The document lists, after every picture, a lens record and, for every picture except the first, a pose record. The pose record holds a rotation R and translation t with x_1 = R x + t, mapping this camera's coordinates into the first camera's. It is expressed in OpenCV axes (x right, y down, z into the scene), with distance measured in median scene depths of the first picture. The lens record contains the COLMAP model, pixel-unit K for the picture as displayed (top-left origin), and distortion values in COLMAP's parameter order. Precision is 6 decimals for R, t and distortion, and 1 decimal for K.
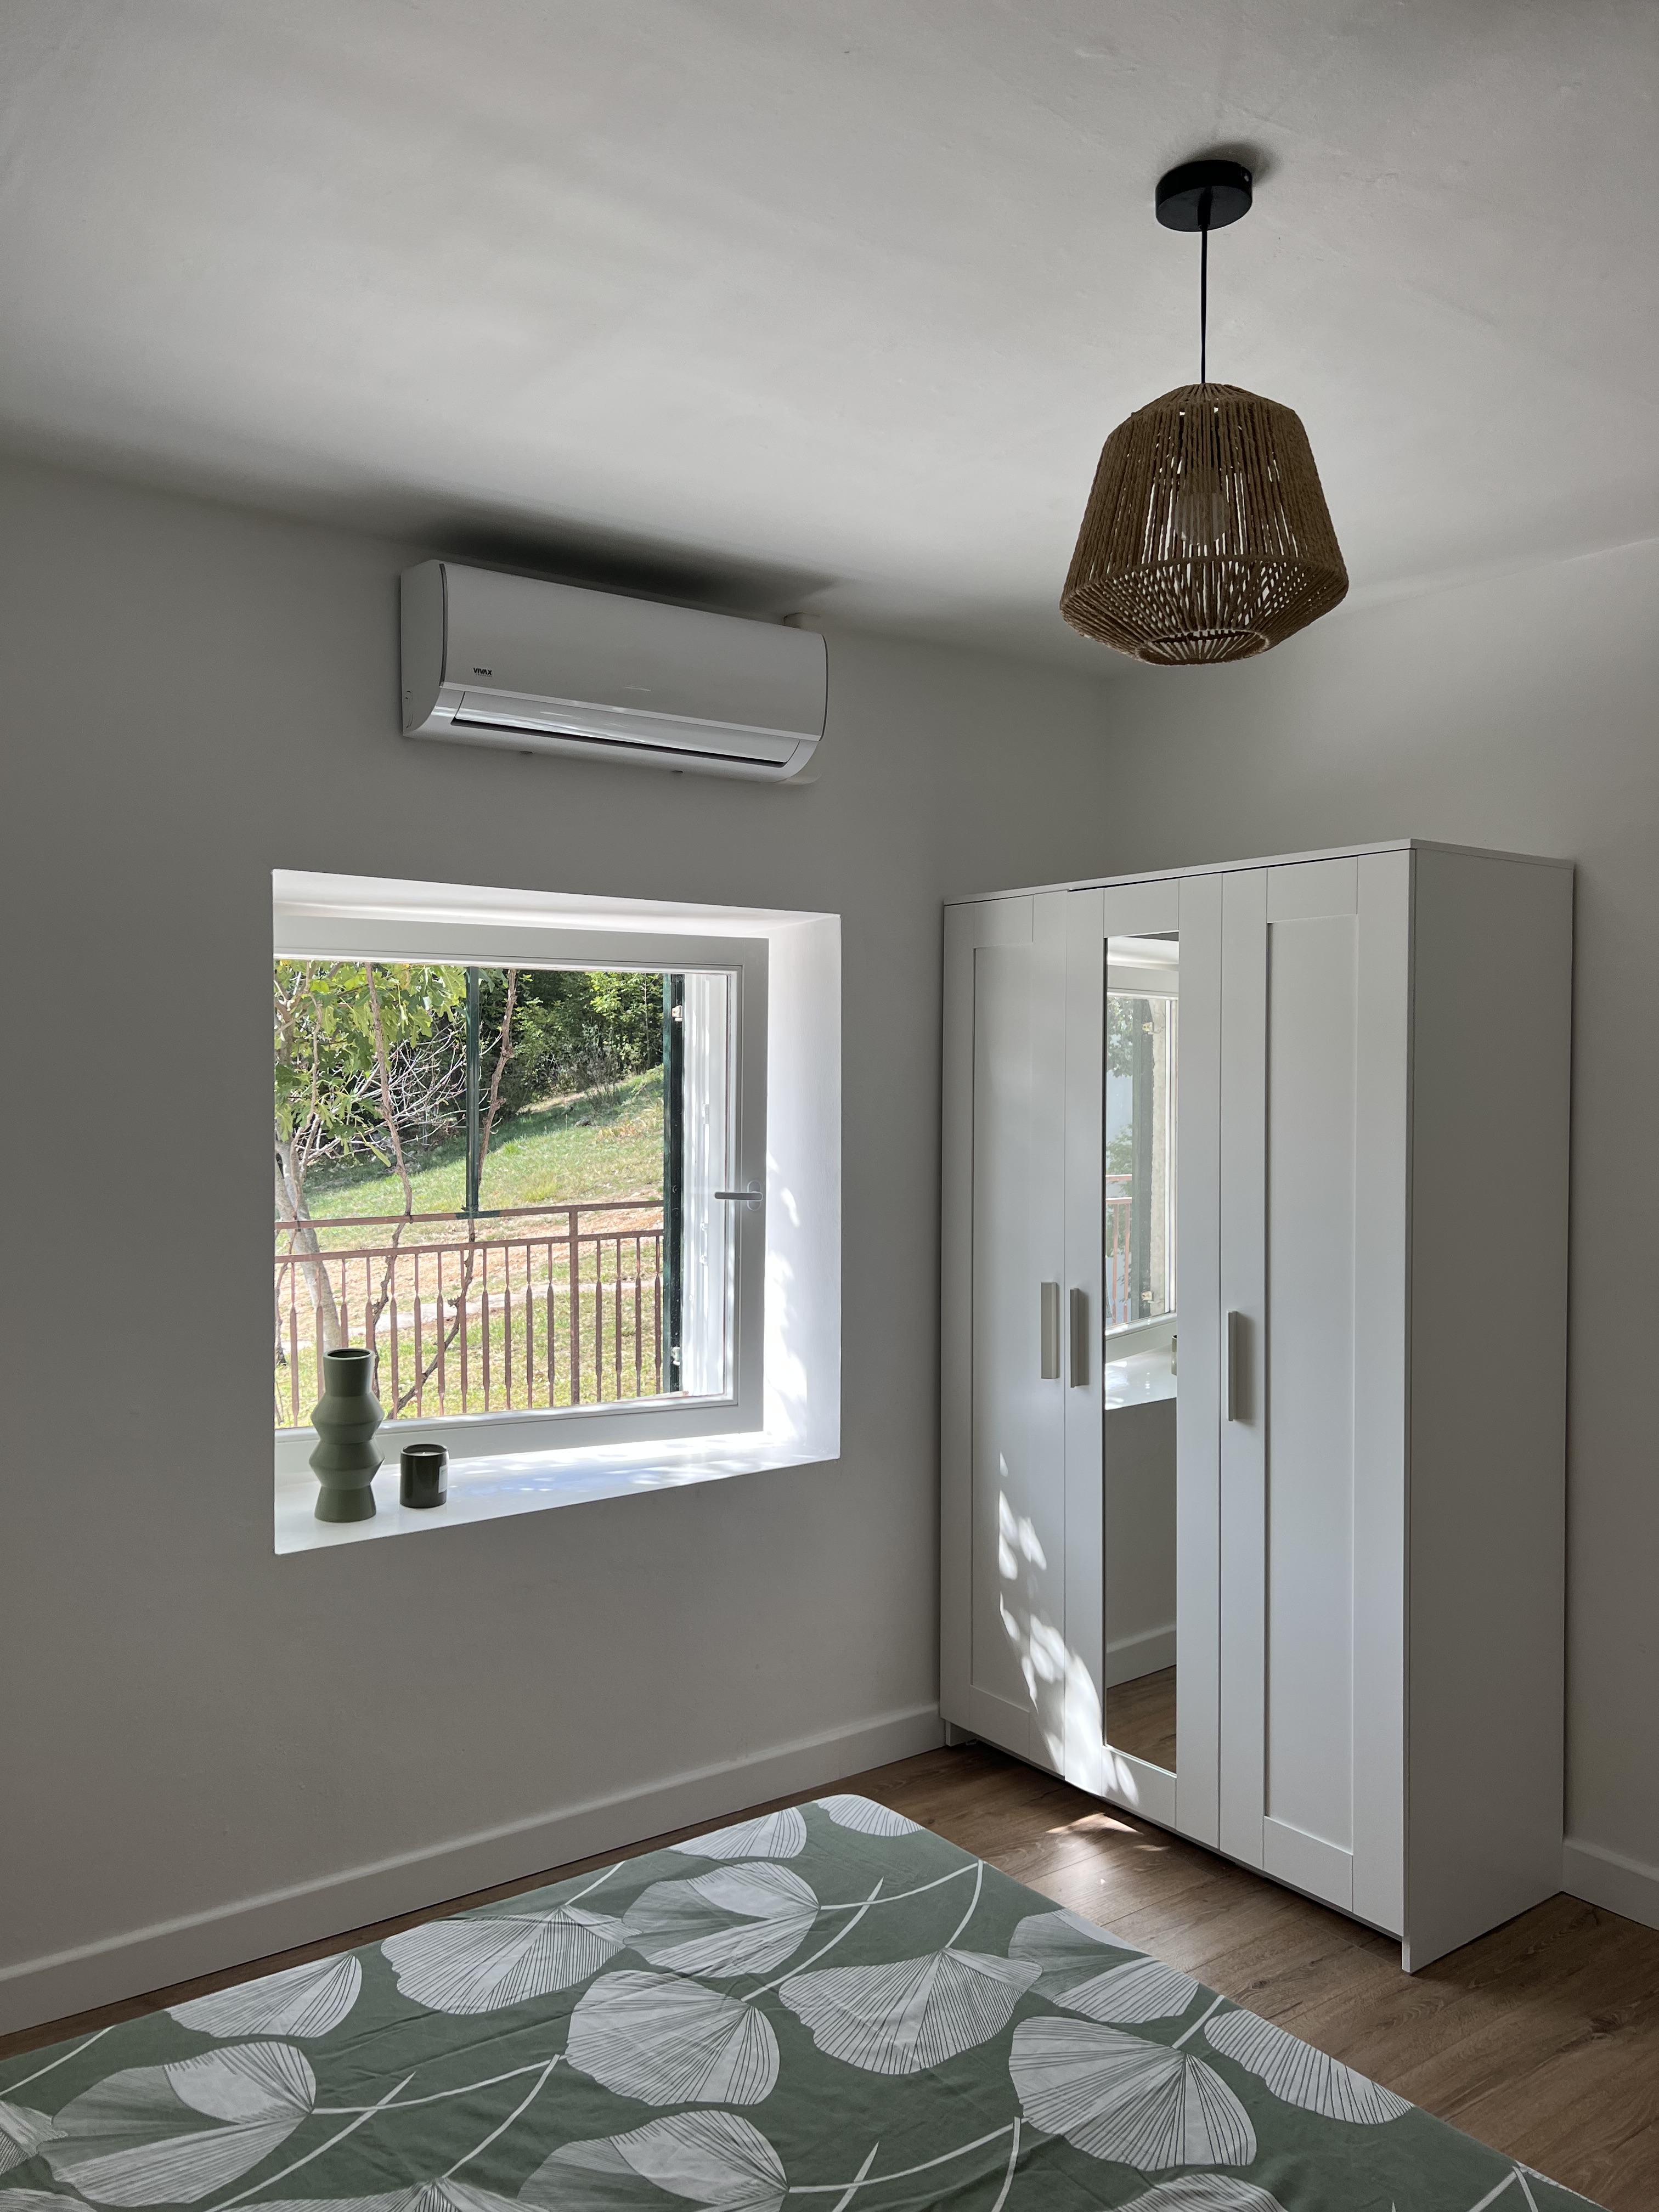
lens RADIAL K [[1646.0, 0, 805.7], [0, 1646.0, 1086.7], [0, 0, 1]] dist [0.043482, -0.050688]
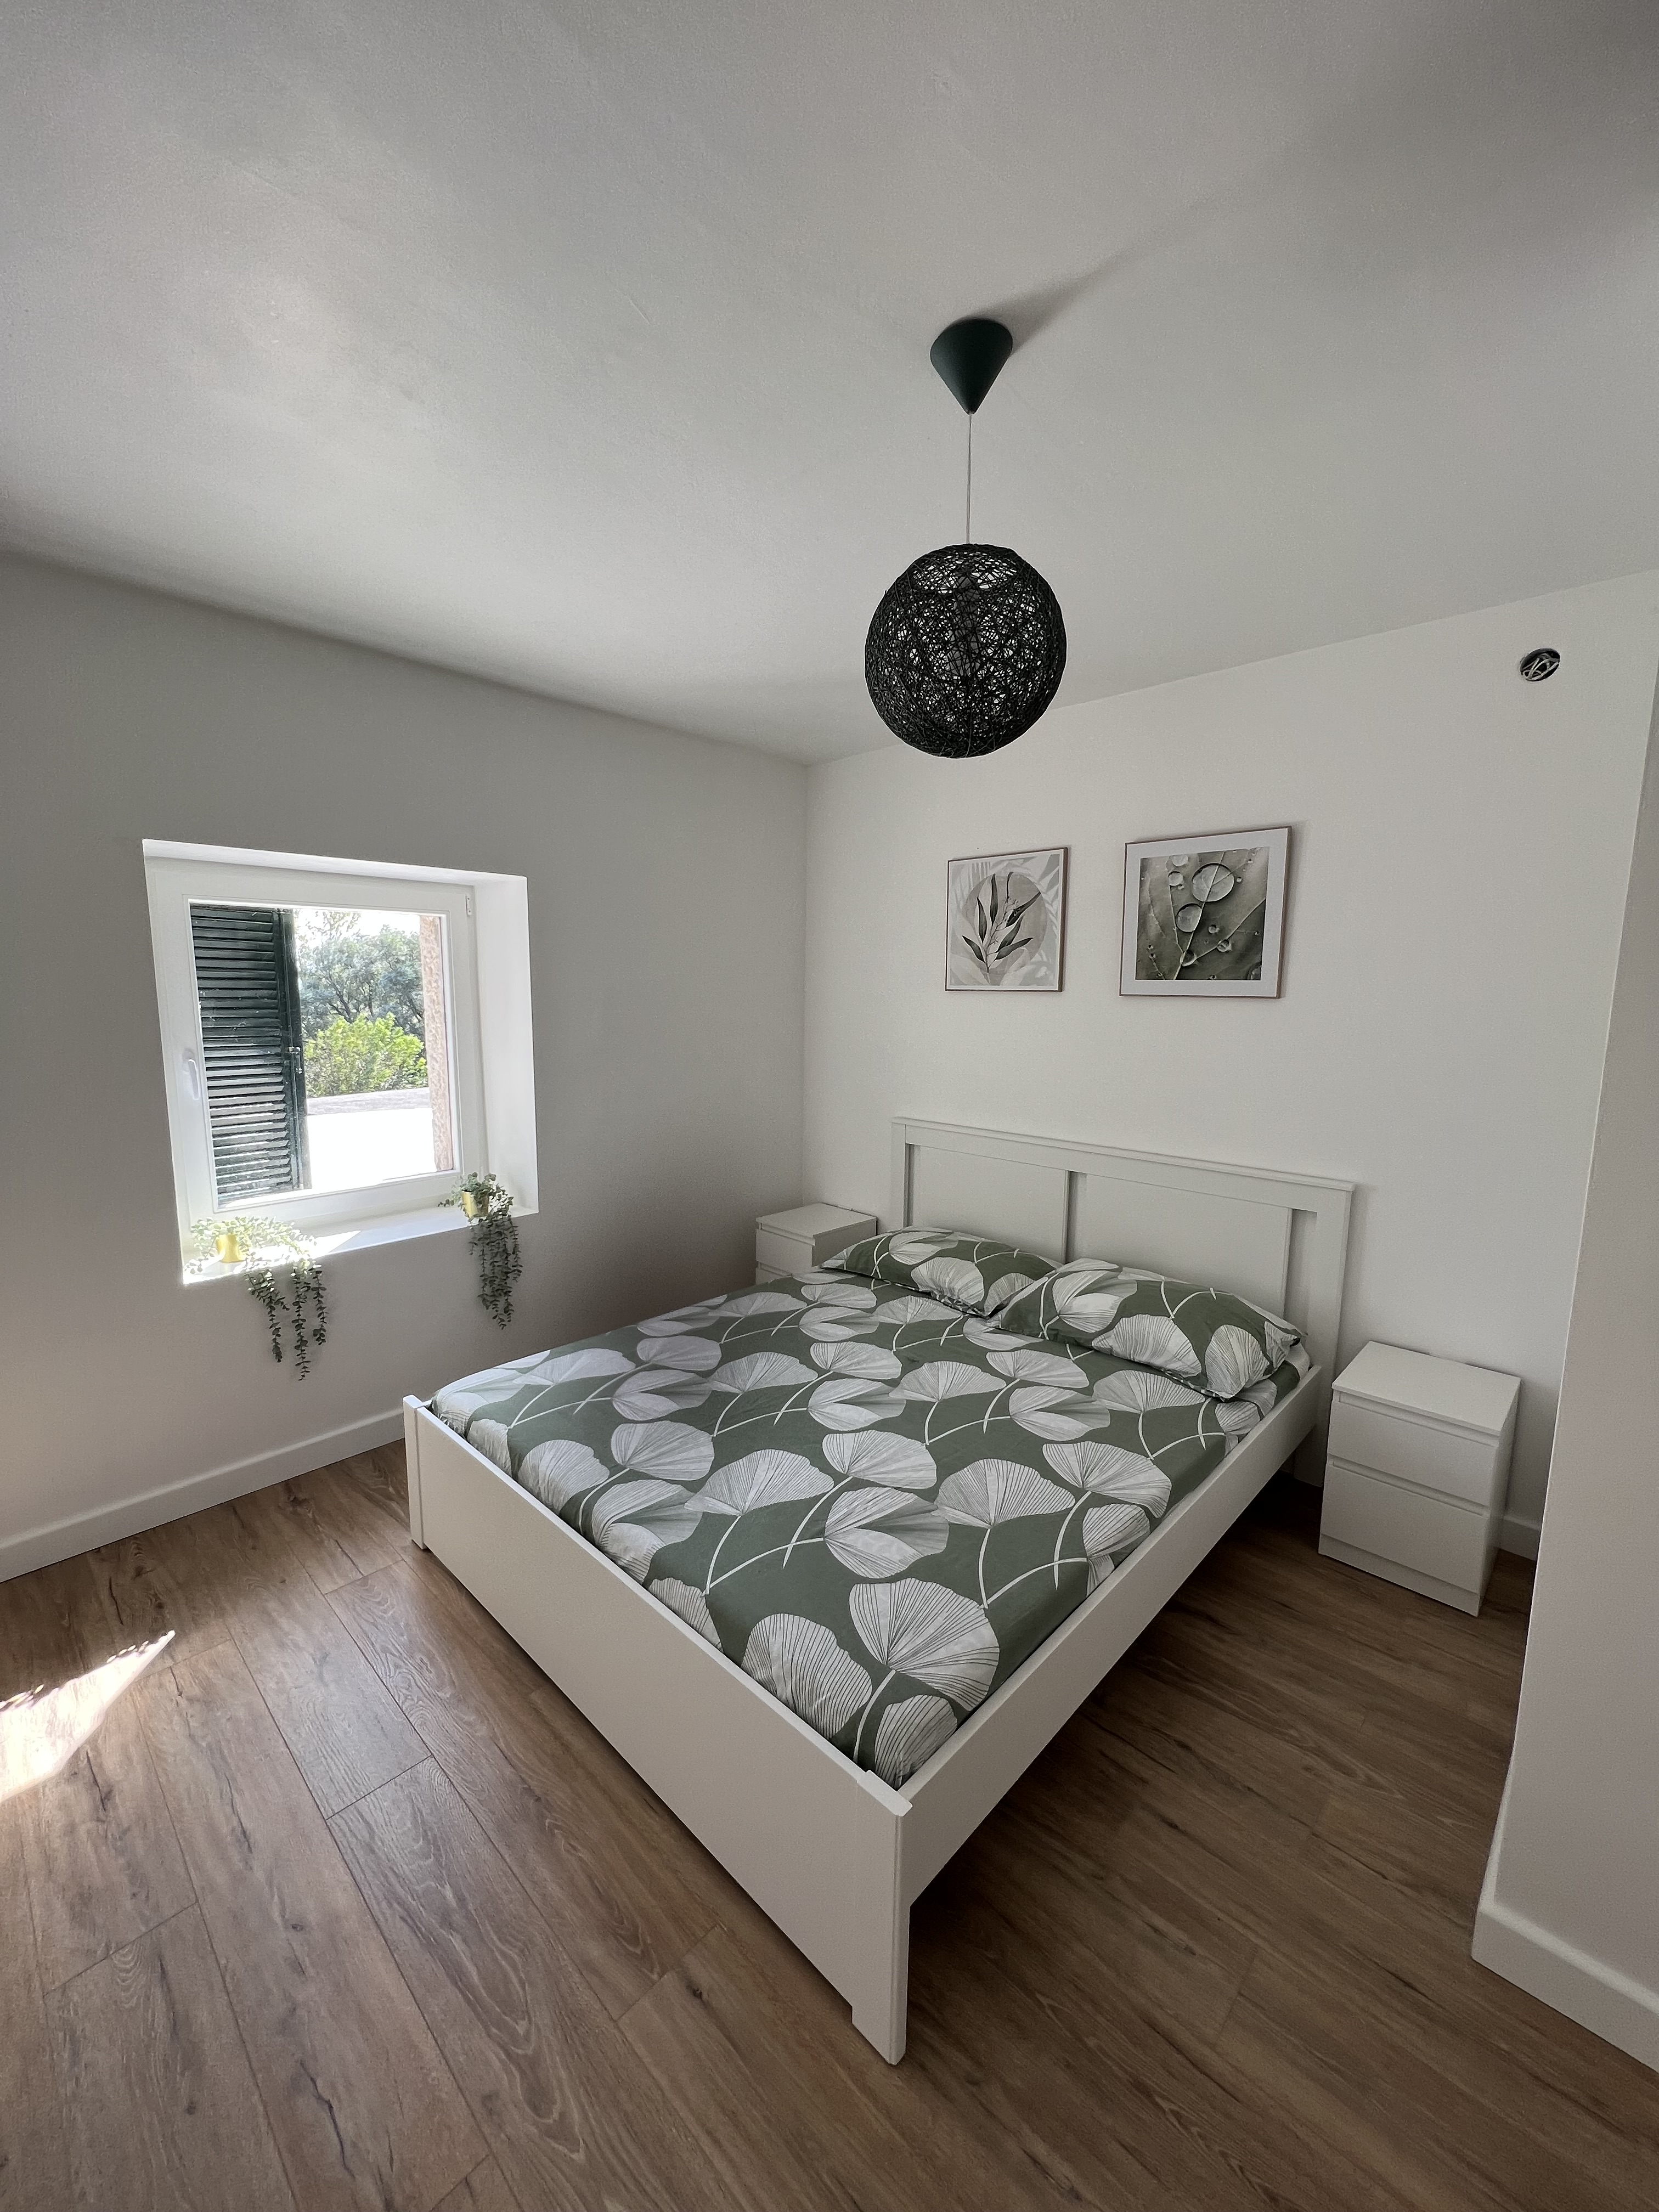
lens RADIAL K [[882.1, 0, 820.8], [0, 882.1, 1110.3], [0, 0, 1]] dist [-0.001820, 0.000071]
pose [[-0.987552, 0.015021, -0.156572, 0.145384], [-0.008639, 0.988747, 0.149346, -0.007653], [0.157053, 0.148839, -0.976310, 1.894917]]
